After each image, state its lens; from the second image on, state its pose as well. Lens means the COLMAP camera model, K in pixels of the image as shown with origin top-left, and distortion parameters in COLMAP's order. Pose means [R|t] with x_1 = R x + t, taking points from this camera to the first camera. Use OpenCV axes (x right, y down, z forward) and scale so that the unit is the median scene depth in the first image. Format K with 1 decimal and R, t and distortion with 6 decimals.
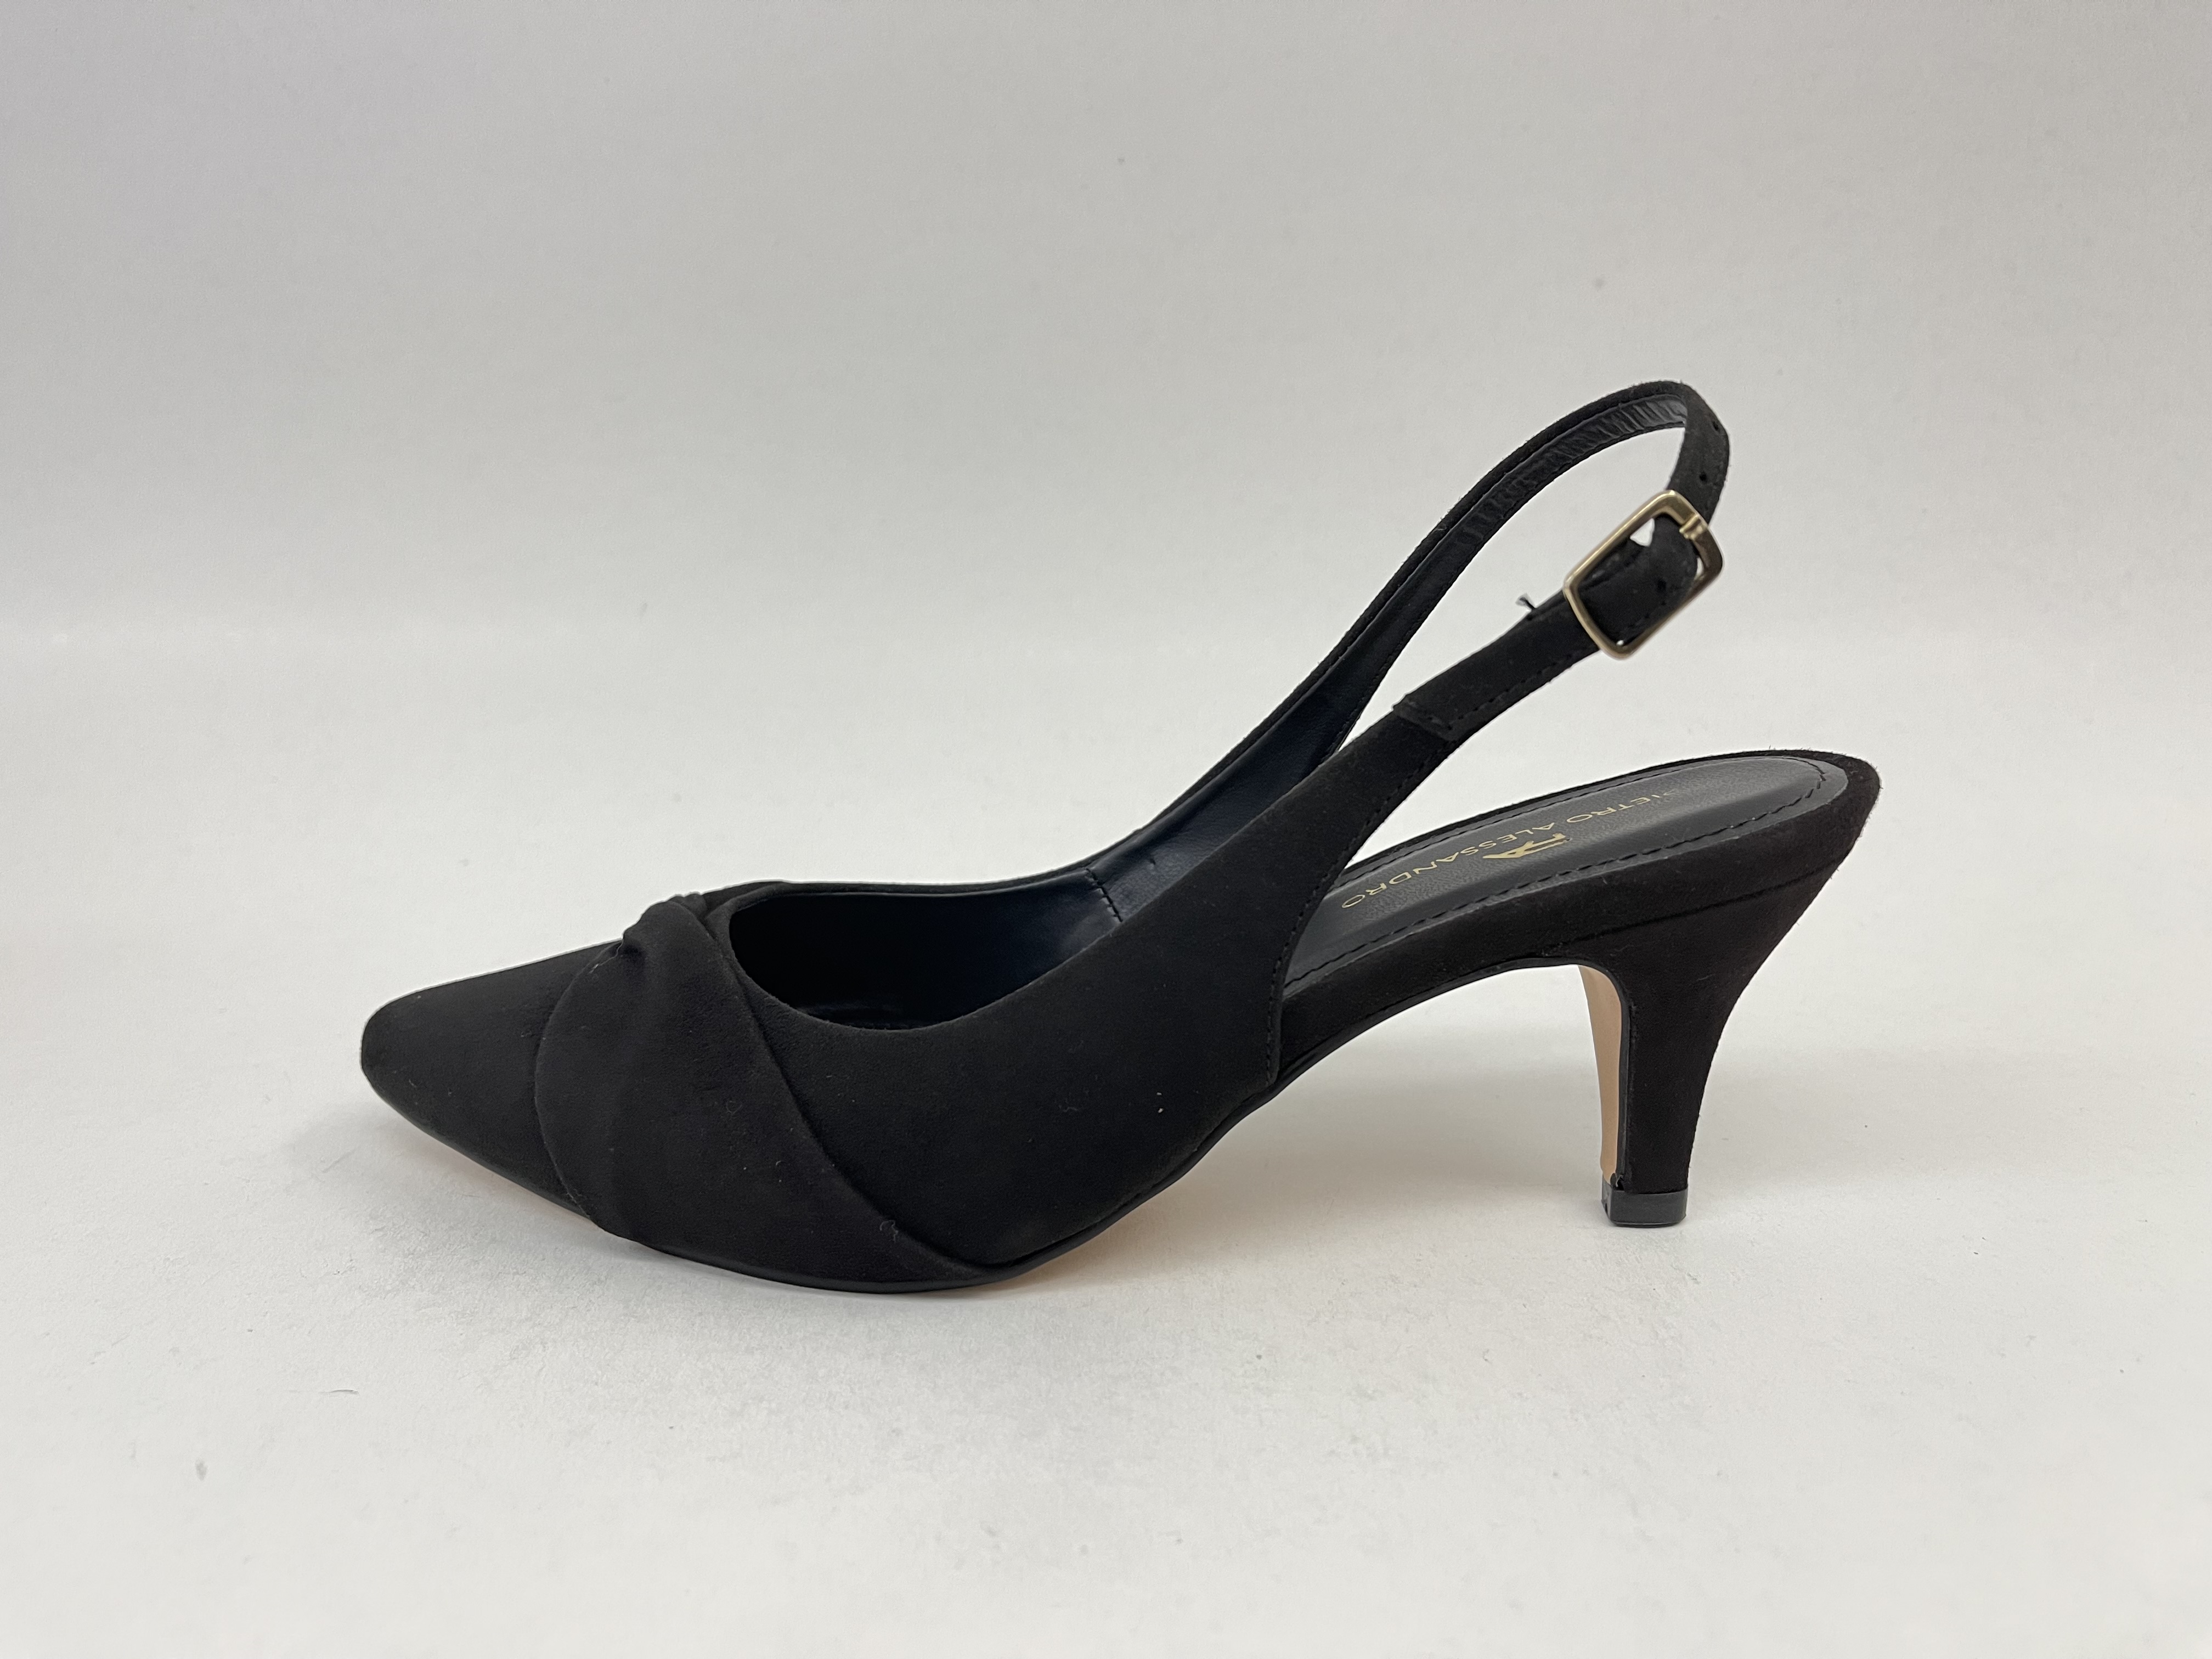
lens RADIAL K [[1708.7, 0, 1104.5], [0, 1708.7, 830.7], [0, 0, 1]] dist [-0.004596, -0.017565]
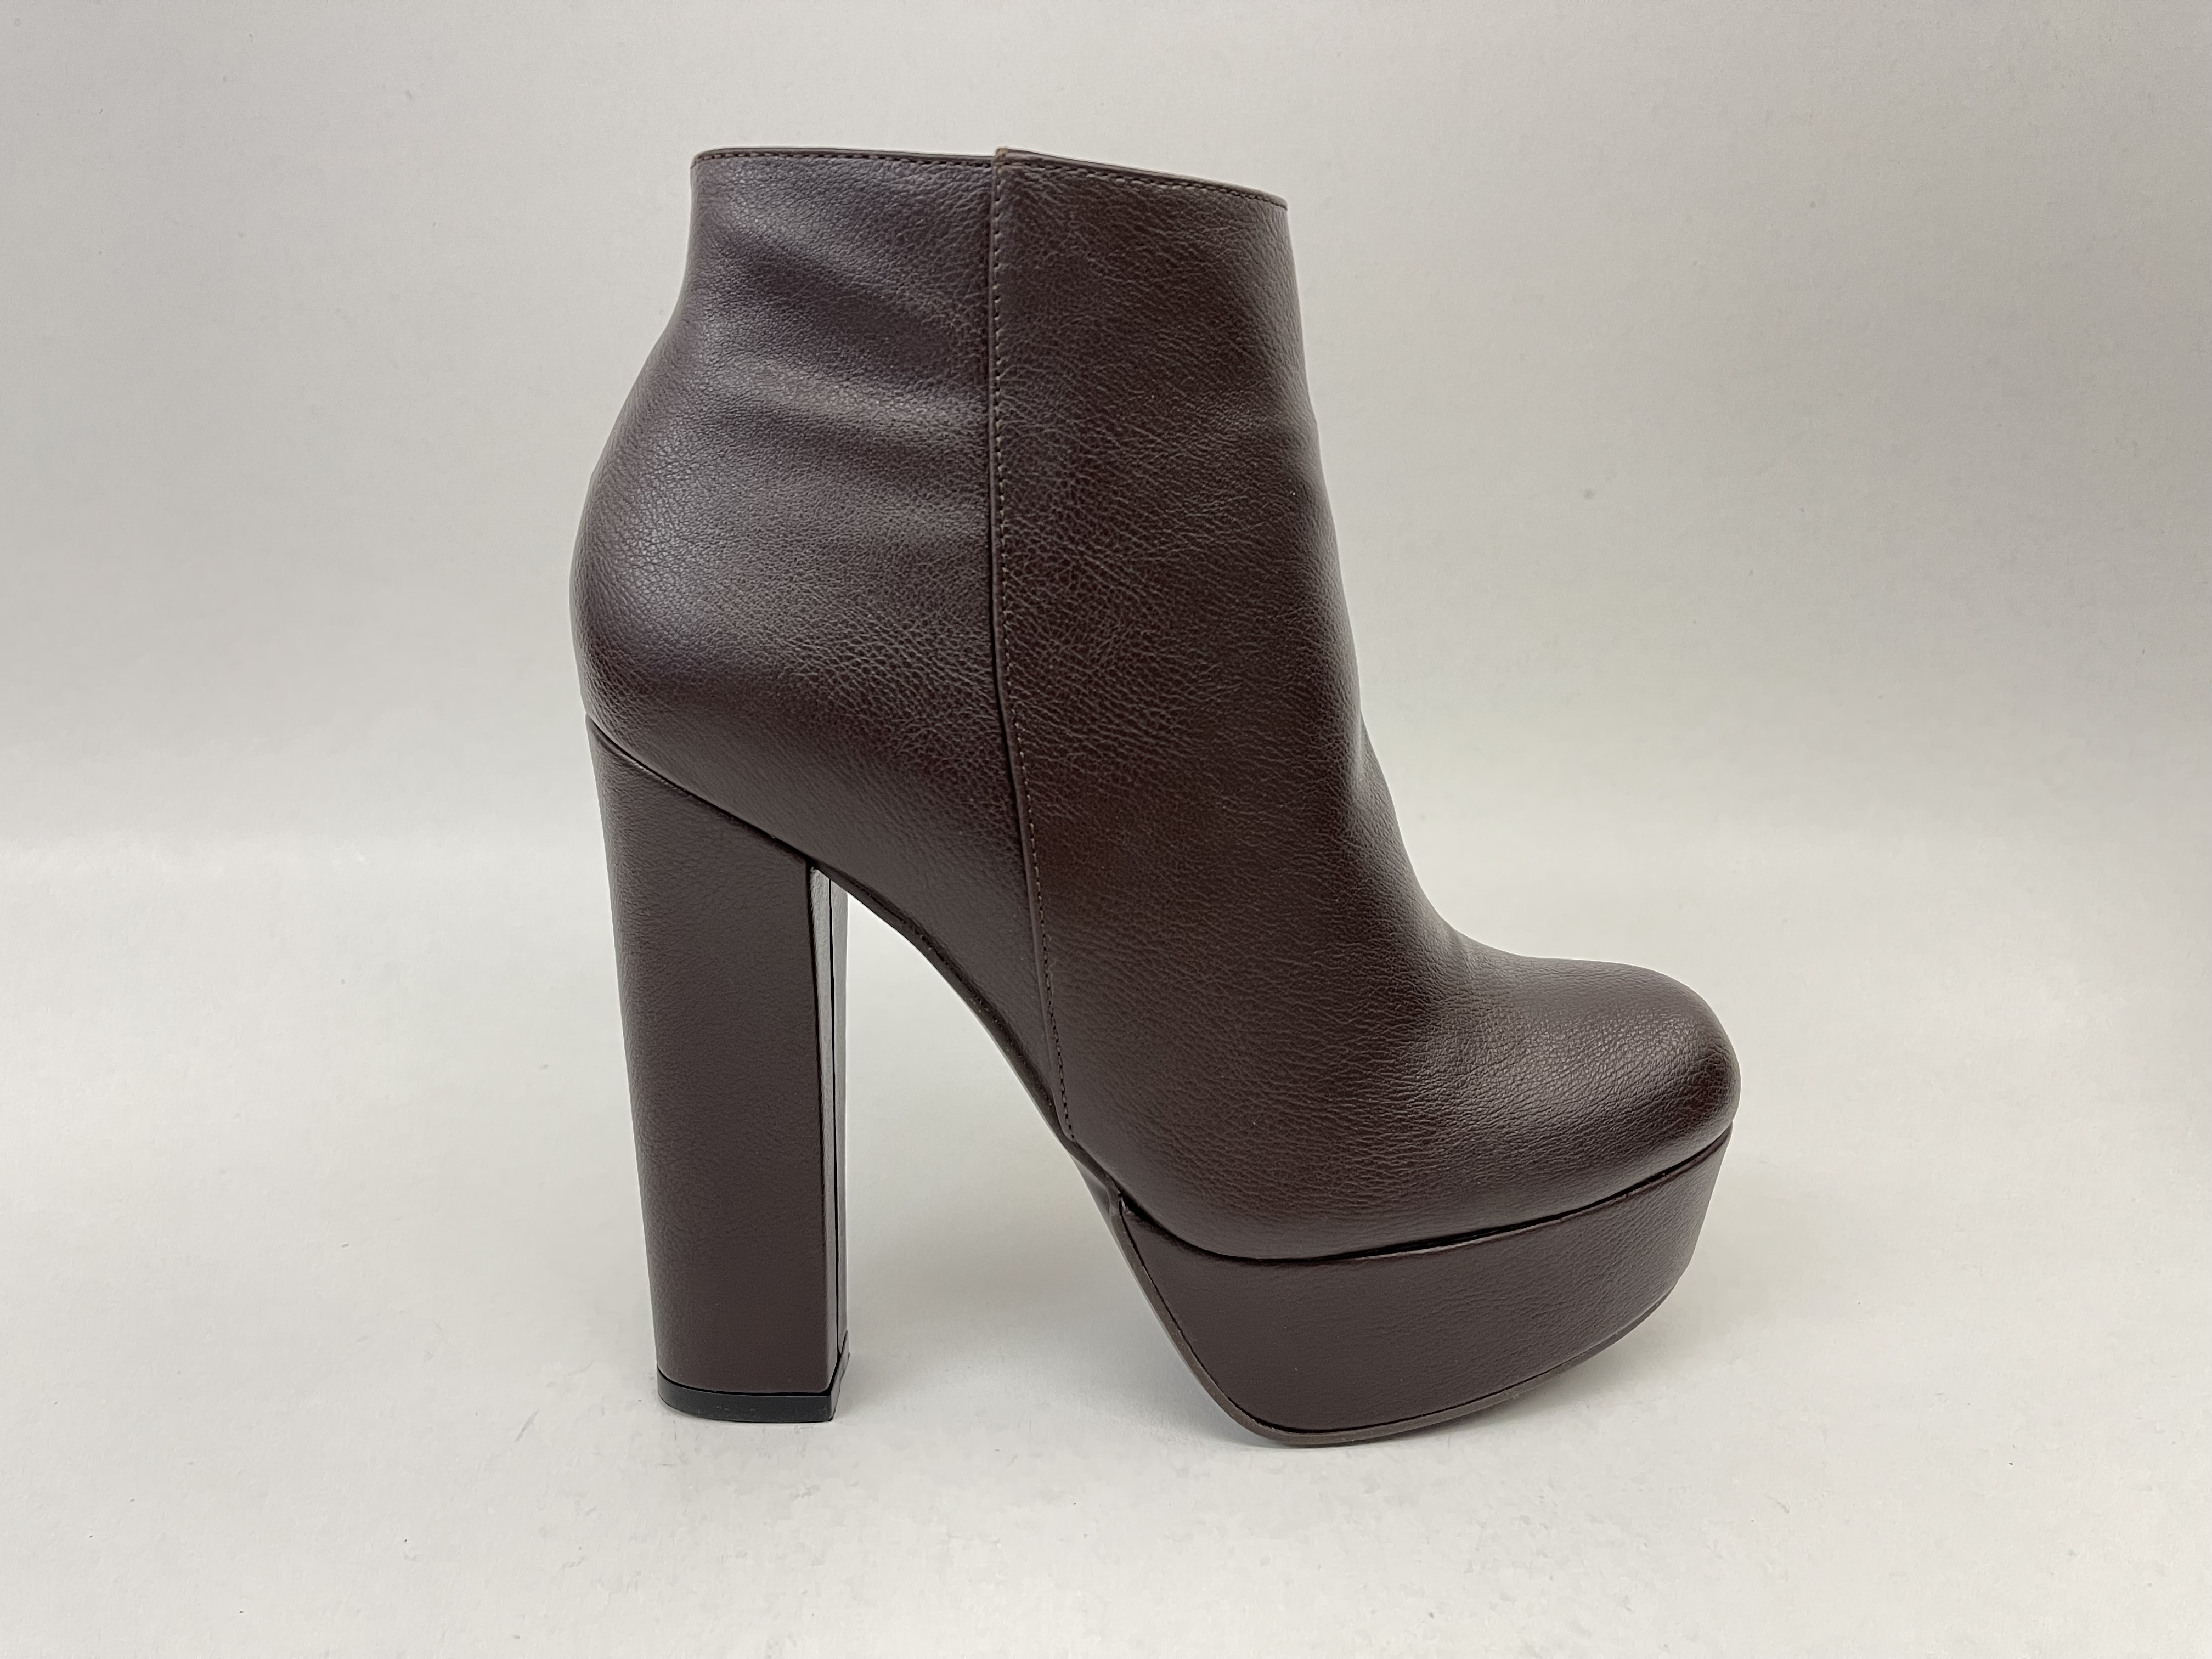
lens RADIAL K [[1692.0, 0, 1103.8], [0, 1692.0, 825.7], [0, 0, 1]] dist [0.005759, -0.010817]
pose [[0.997162, -0.024886, 0.071057, -0.198065], [0.024974, 0.999688, -0.000352, -0.227696], [-0.071026, 0.002126, 0.997472, -0.115460]]
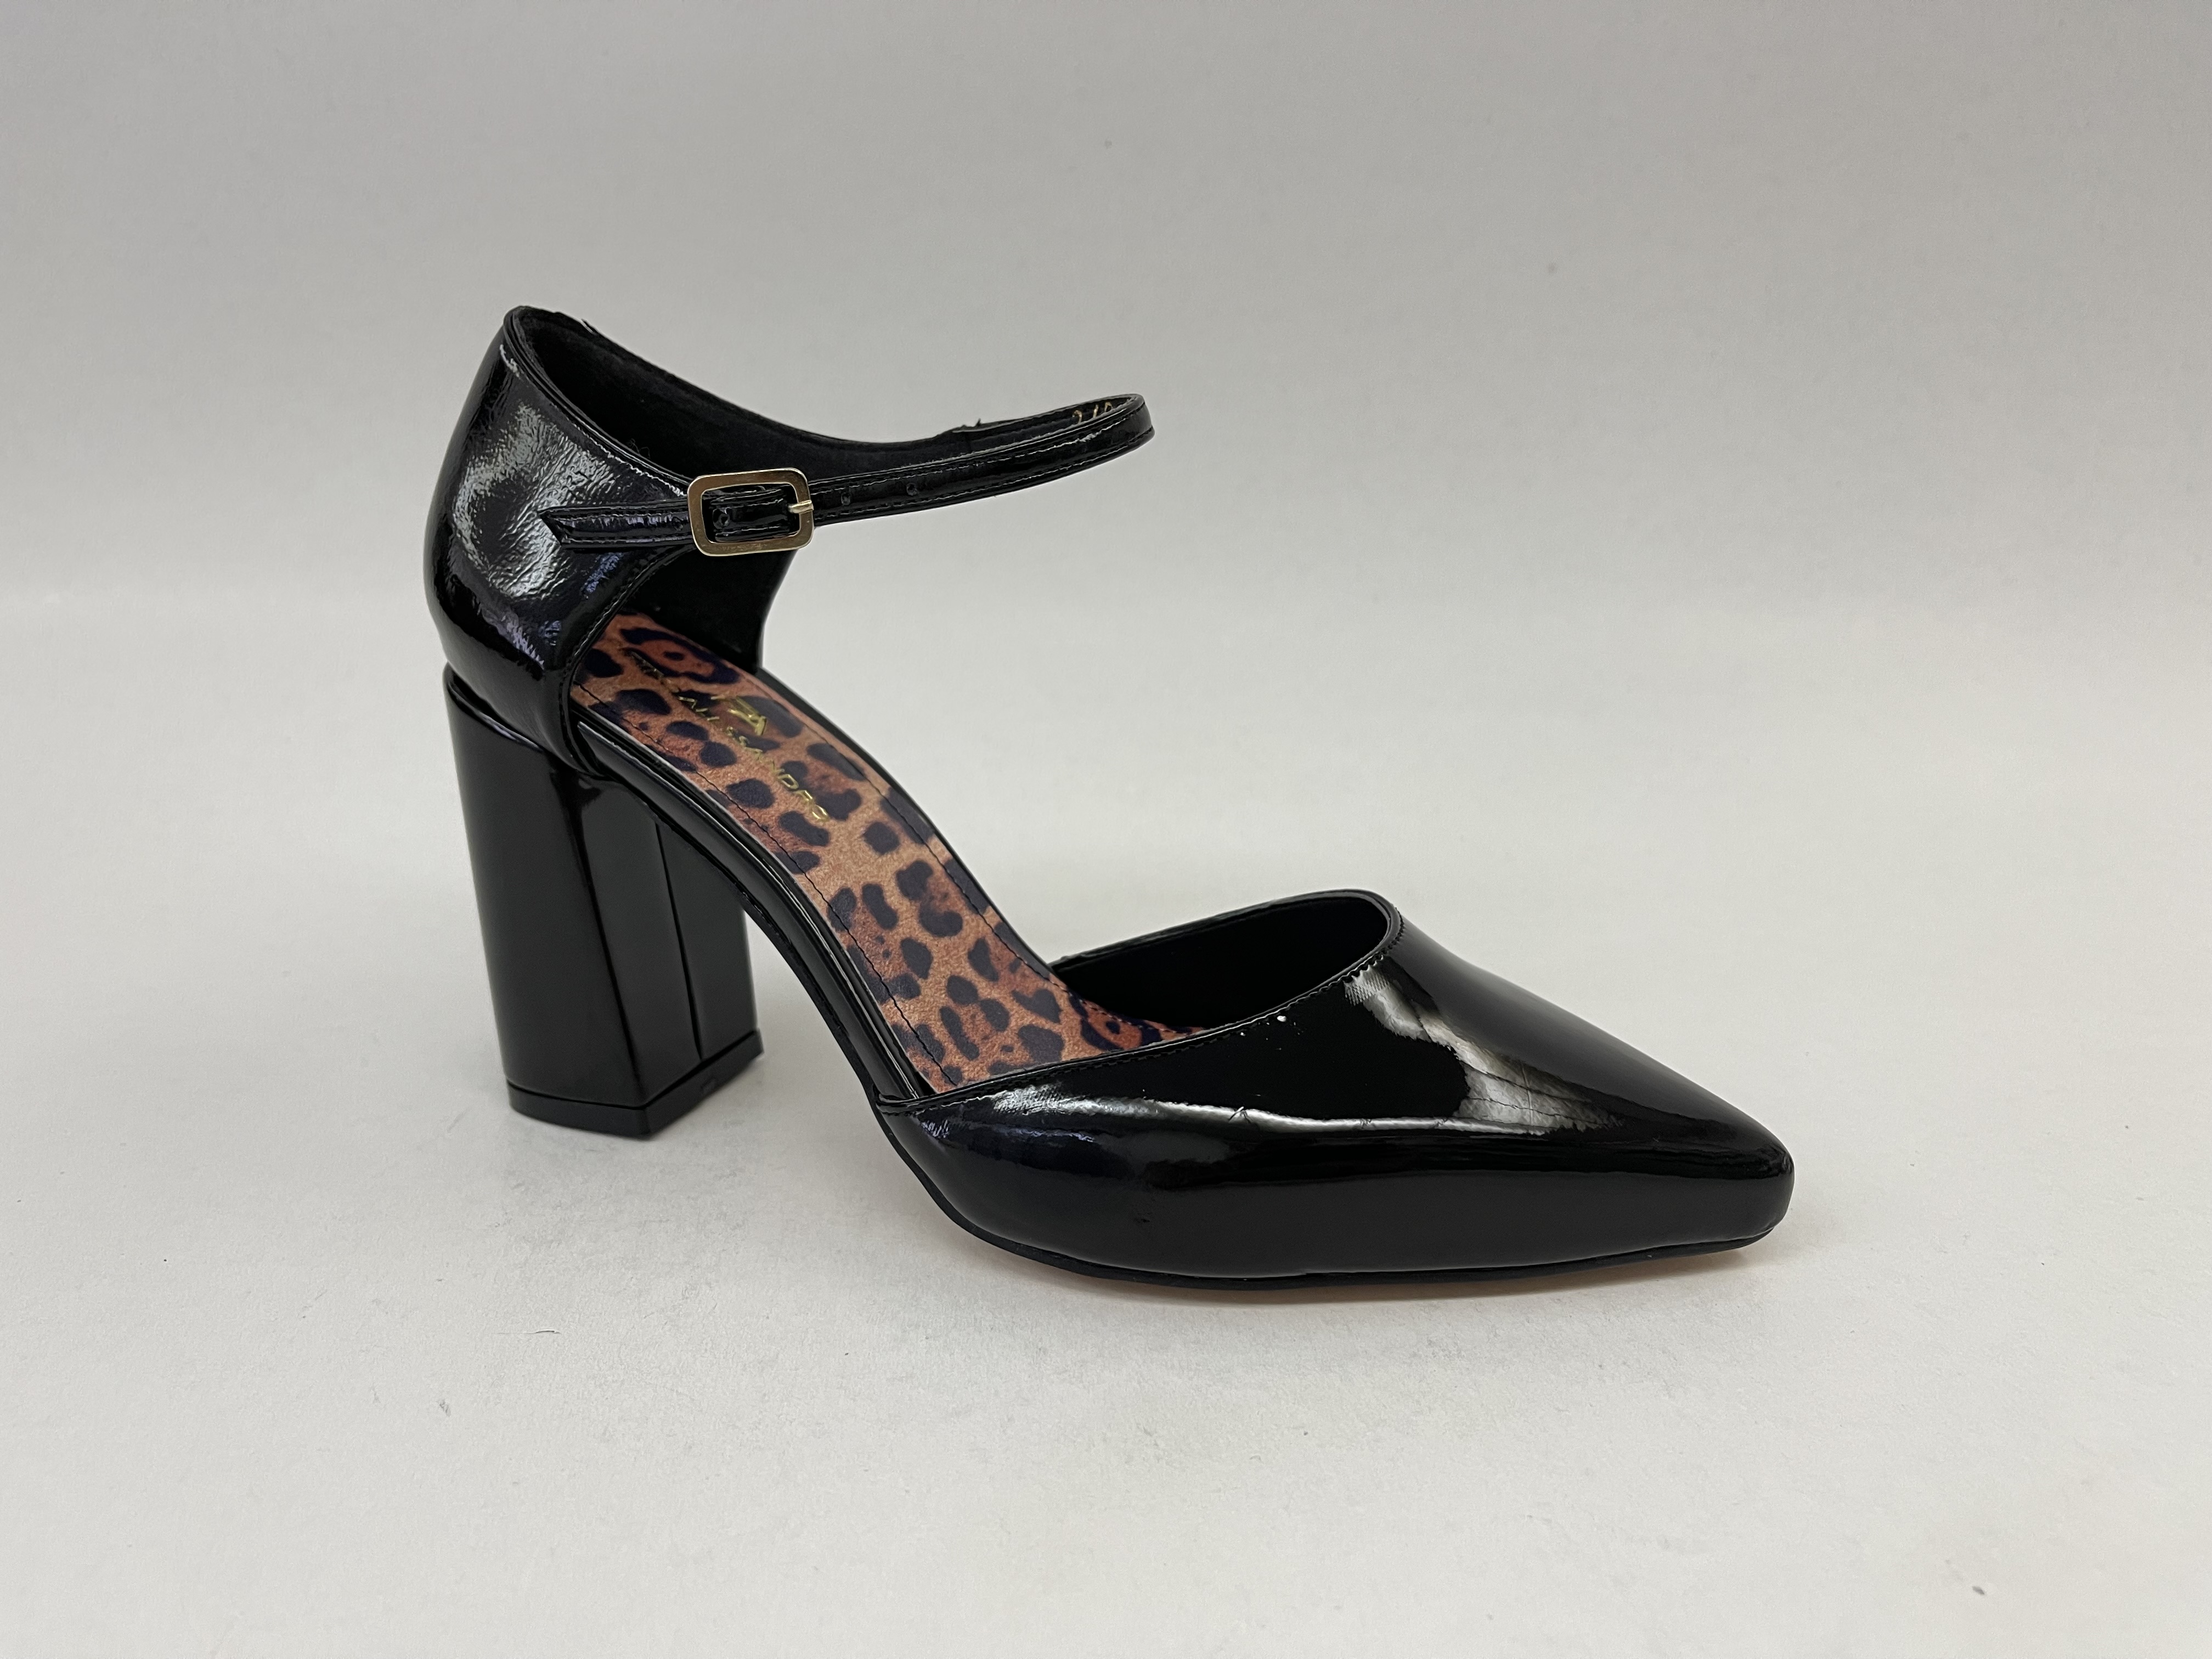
lens RADIAL K [[1708.7, 0, 1104.5], [0, 1708.7, 830.7], [0, 0, 1]] dist [-0.004596, -0.017565]
pose [[0.996755, -0.012482, 0.079517, -0.158391], [0.007581, 0.998069, 0.061643, -0.069814], [-0.080133, -0.060840, 0.994926, -0.134962]]
